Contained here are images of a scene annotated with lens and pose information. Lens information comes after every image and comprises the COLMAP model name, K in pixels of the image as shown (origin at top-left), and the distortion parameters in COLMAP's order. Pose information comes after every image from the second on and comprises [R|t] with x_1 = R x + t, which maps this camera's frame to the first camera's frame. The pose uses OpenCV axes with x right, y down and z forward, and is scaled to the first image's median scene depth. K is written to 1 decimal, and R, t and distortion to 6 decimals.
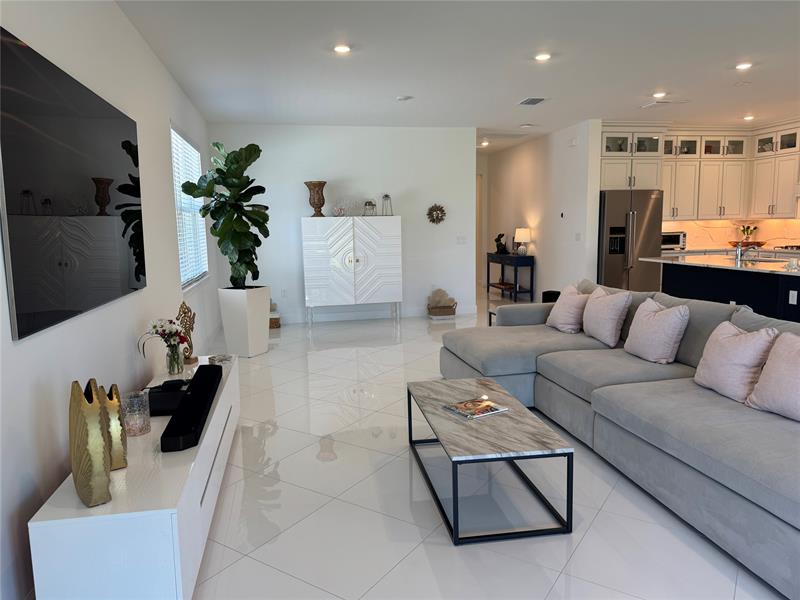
lens RADIAL K [[563.8, 0, 399.1], [0, 563.8, 300.7], [0, 0, 1]] dist [0.041742, -0.051074]
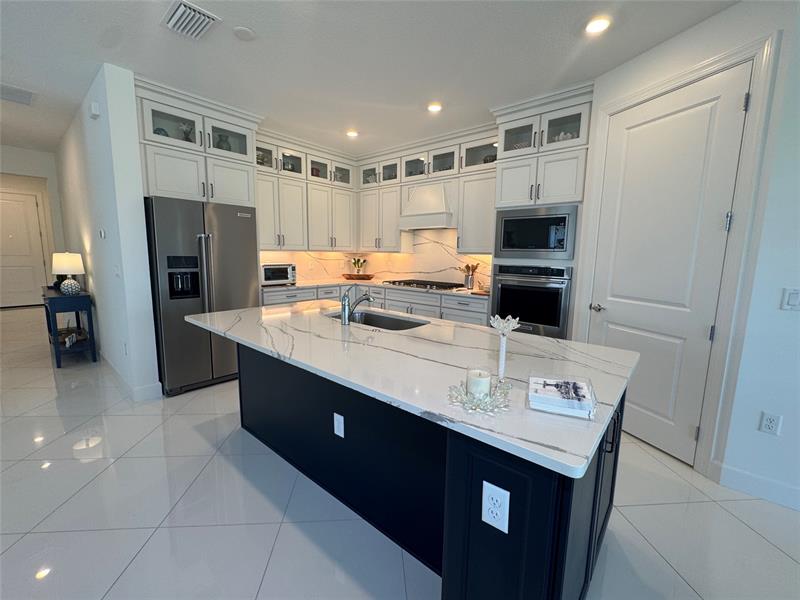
lens RADIAL K [[323.2, 0, 399.5], [0, 323.2, 297.6], [0, 0, 1]] dist [-0.001309, -0.000311]
pose [[0.782783, -0.052854, 0.620047, 0.327642], [0.051052, 0.998482, 0.020661, -0.074322], [-0.620198, 0.015482, 0.784293, 0.531988]]
